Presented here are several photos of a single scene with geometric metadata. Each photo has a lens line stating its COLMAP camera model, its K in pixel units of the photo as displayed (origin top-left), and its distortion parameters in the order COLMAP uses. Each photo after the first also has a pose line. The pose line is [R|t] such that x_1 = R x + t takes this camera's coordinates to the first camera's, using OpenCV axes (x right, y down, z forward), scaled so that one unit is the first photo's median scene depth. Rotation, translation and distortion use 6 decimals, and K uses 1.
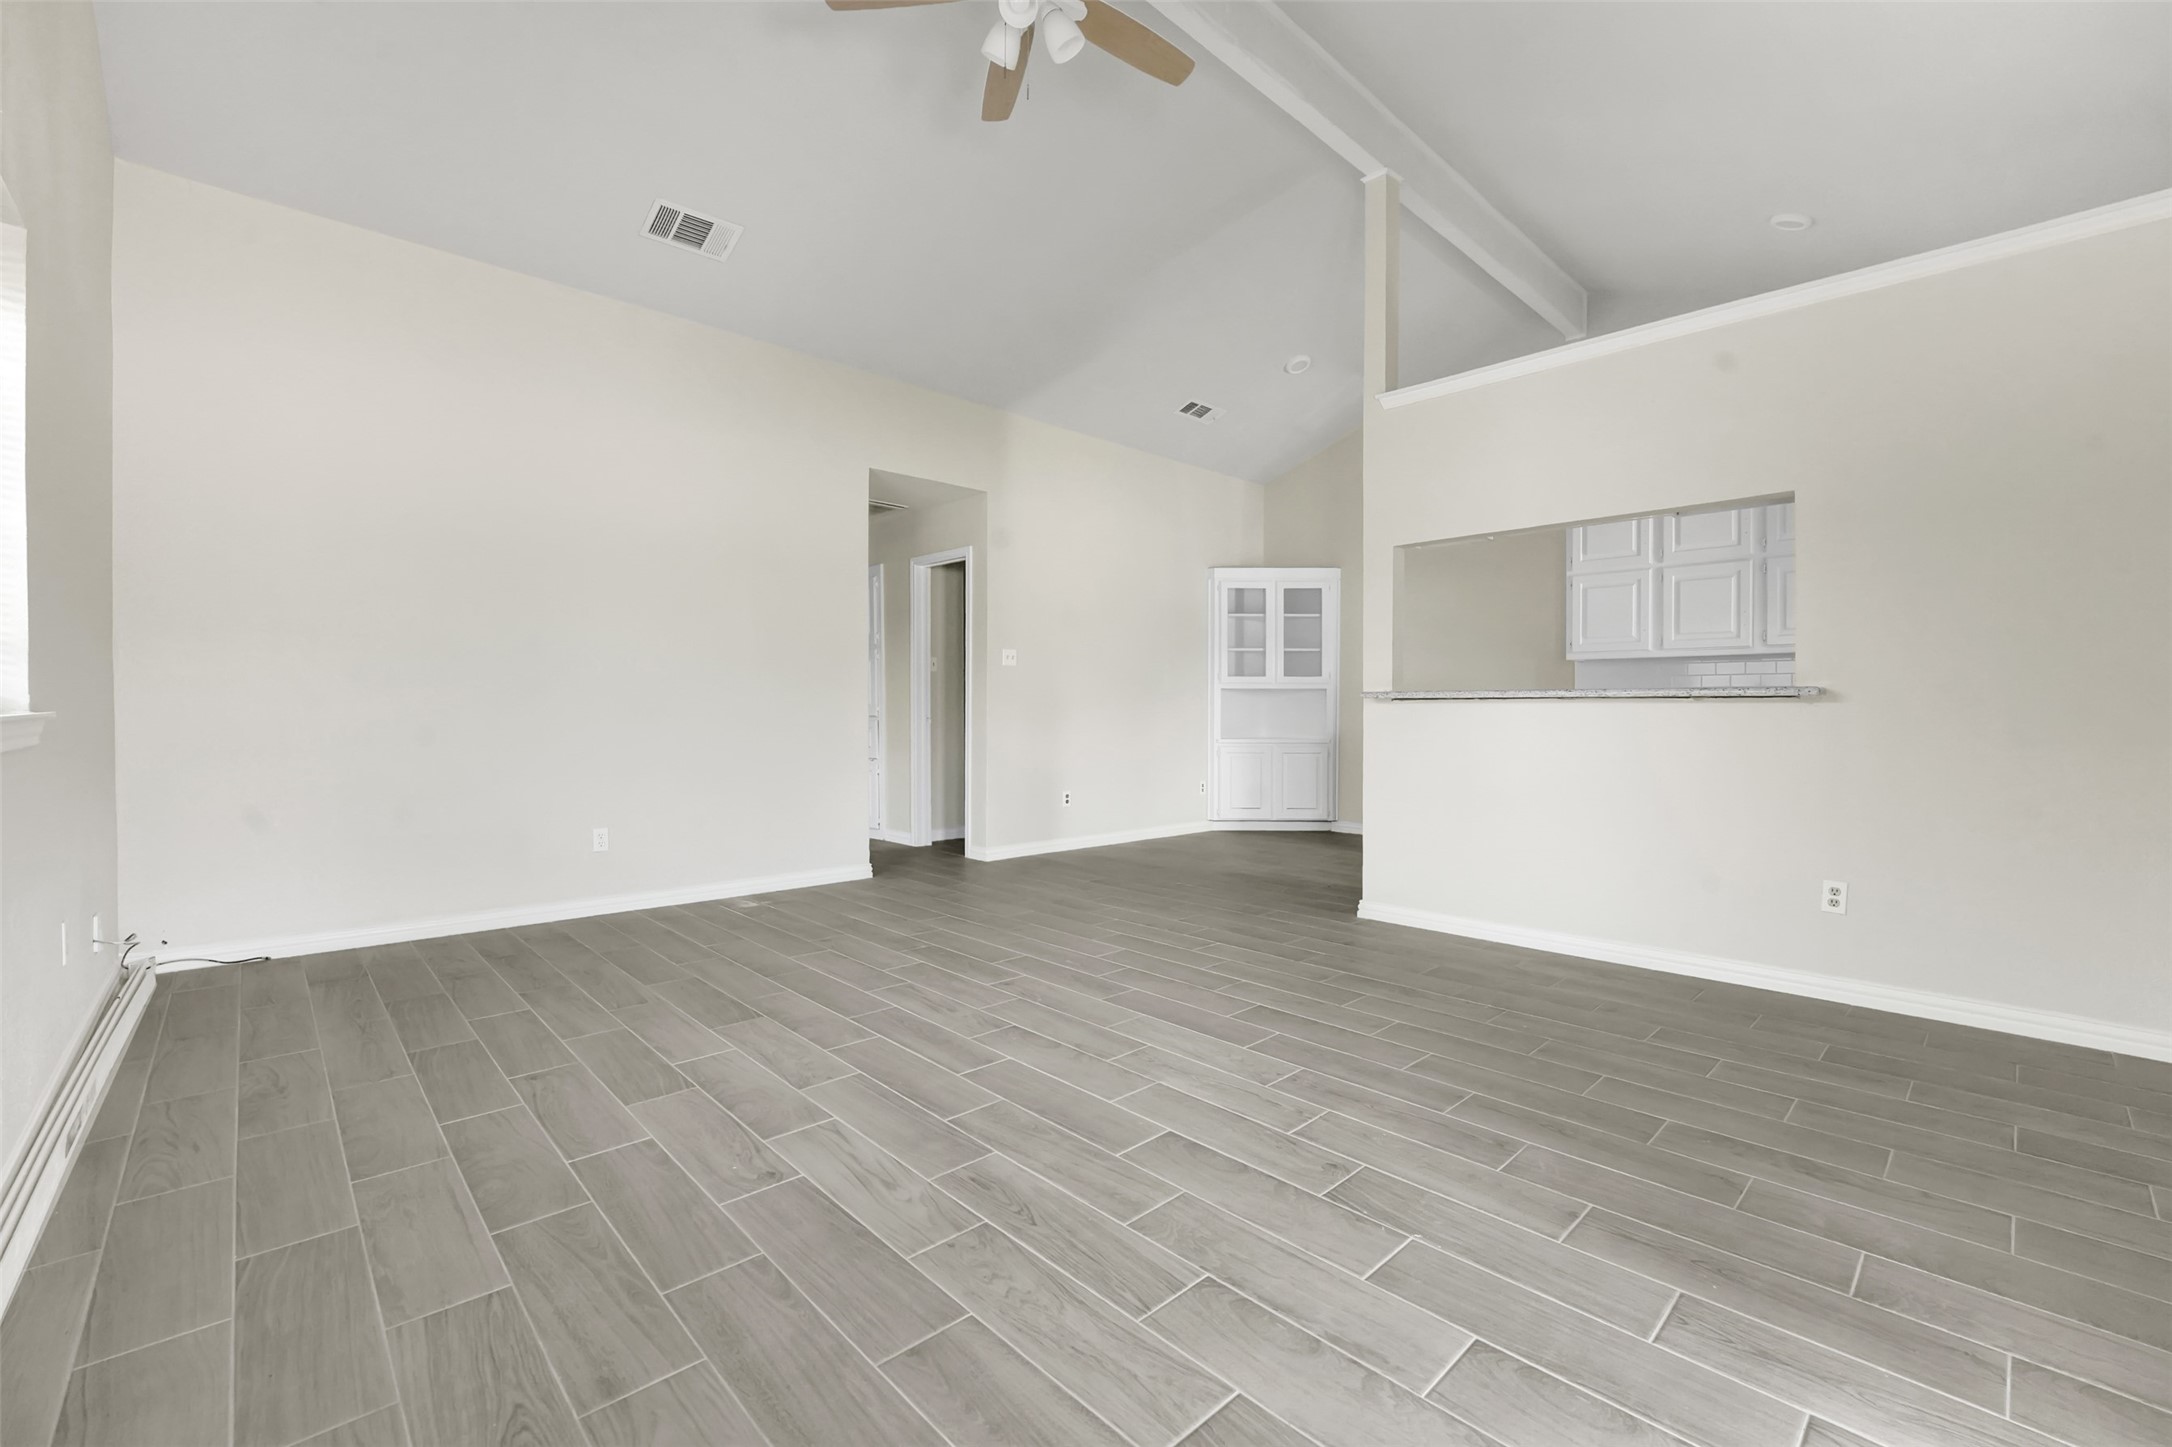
lens RADIAL K [[900.8, 0, 1089.7], [0, 900.8, 723.4], [0, 0, 1]] dist [-0.022793, 0.000064]
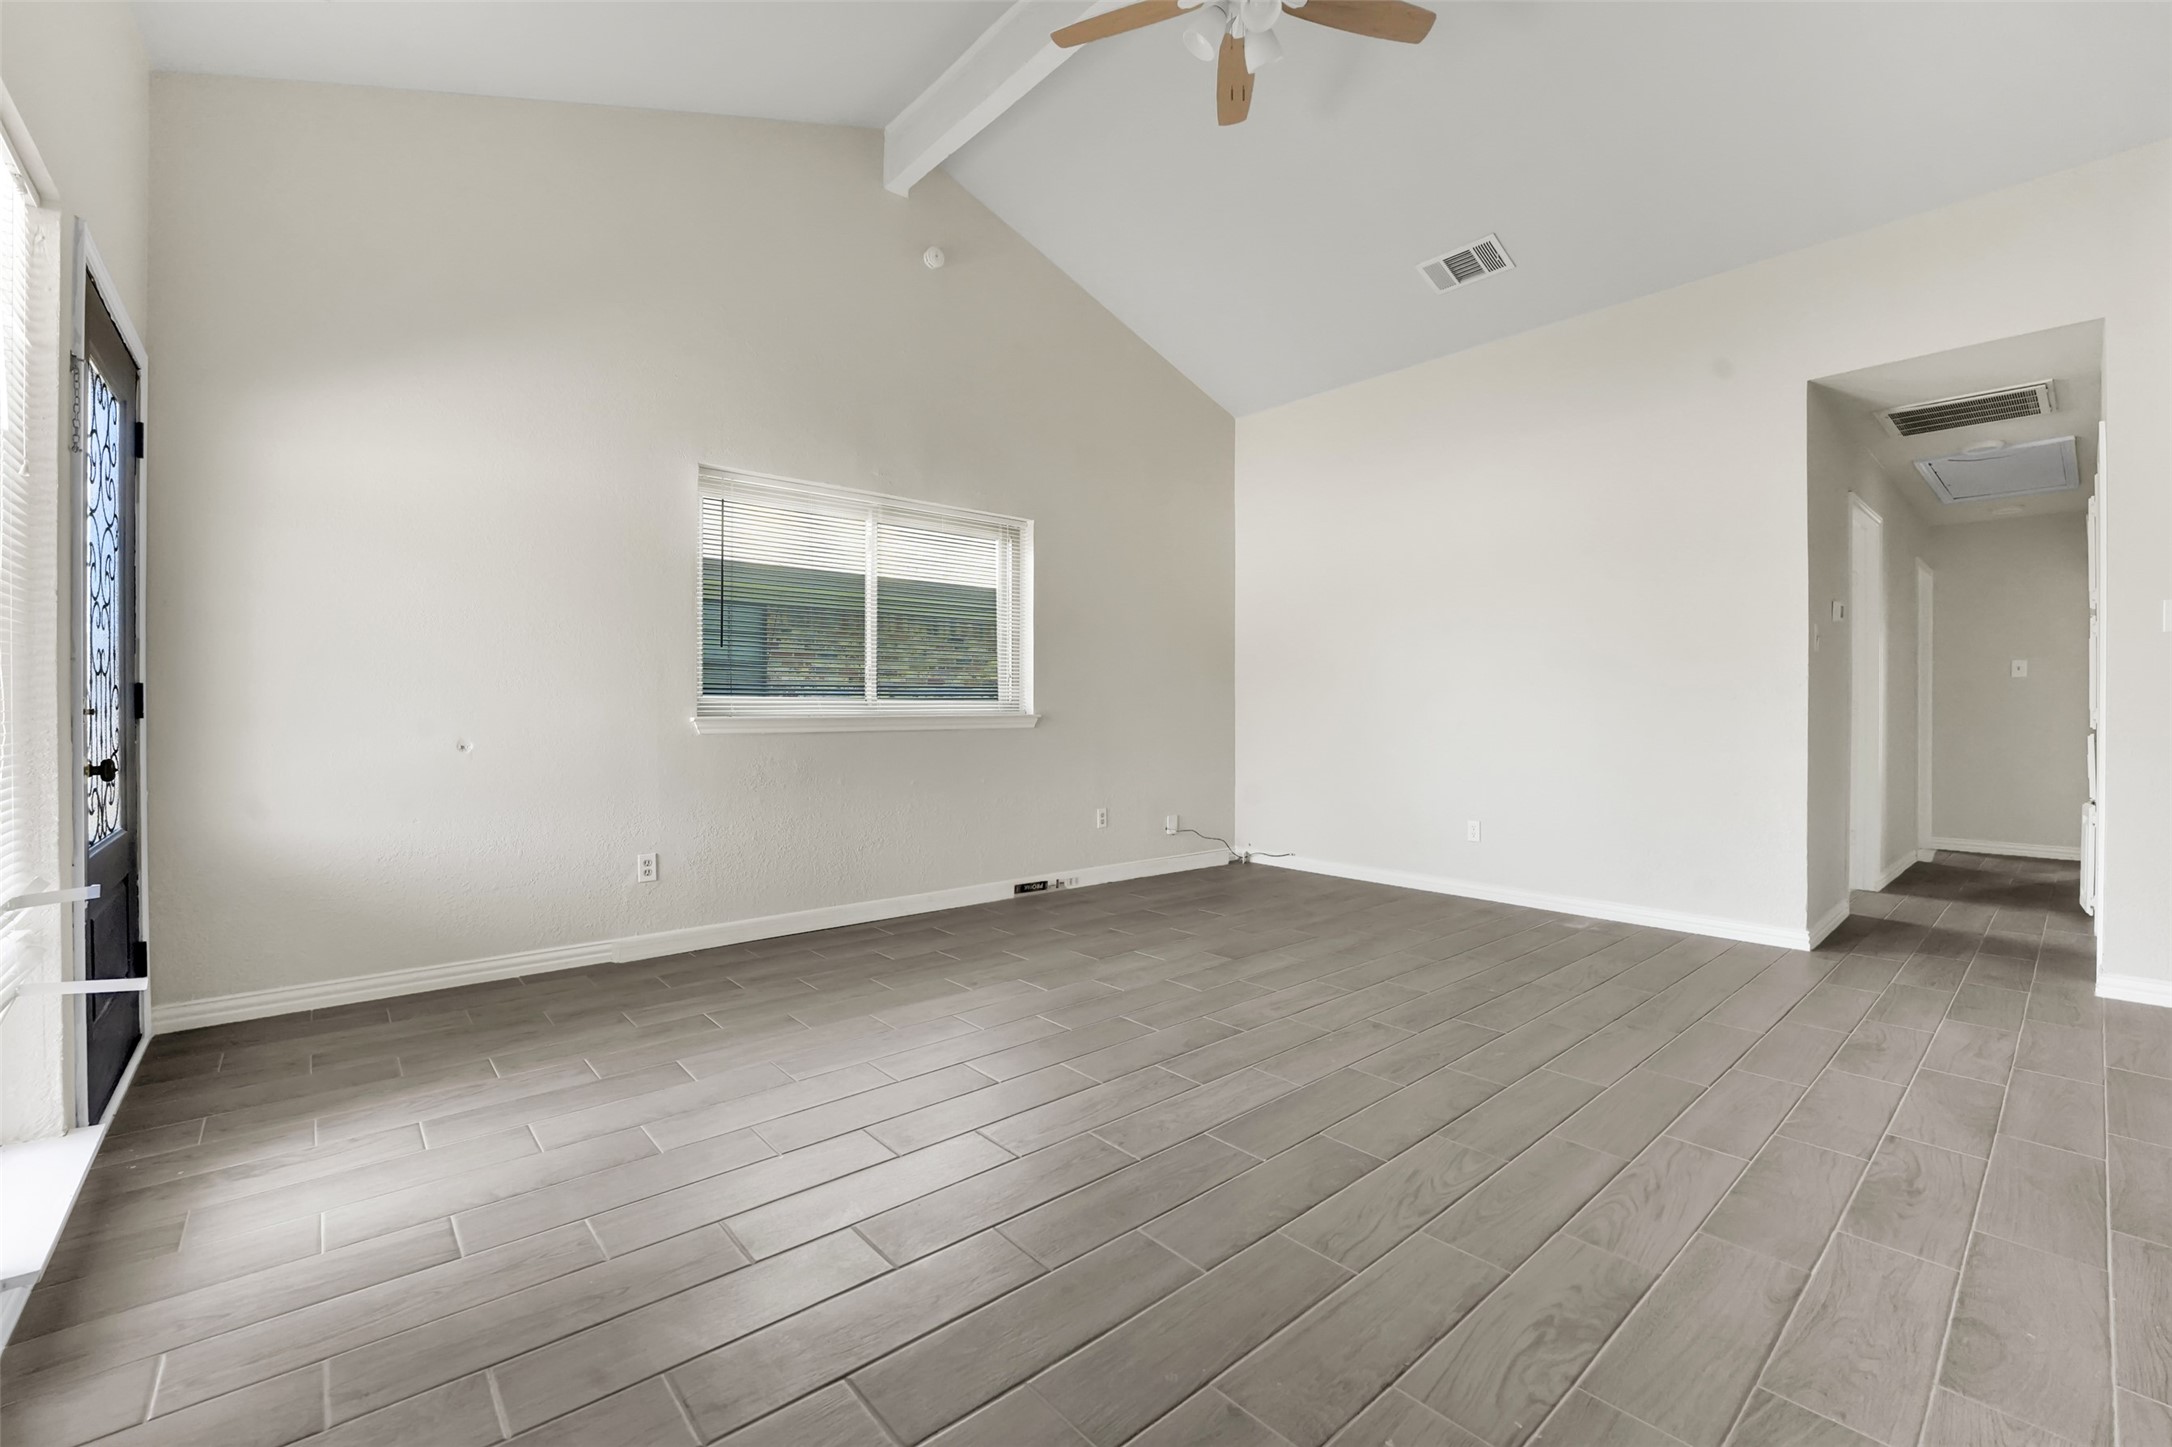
lens RADIAL K [[900.8, 0, 1089.7], [0, 900.8, 723.4], [0, 0, 1]] dist [-0.022793, 0.000064]
pose [[-0.040997, 0.009348, -0.999116, 1.173400], [-0.017064, 0.999804, 0.010054, -0.015720], [0.999014, 0.017461, -0.040829, 1.107725]]
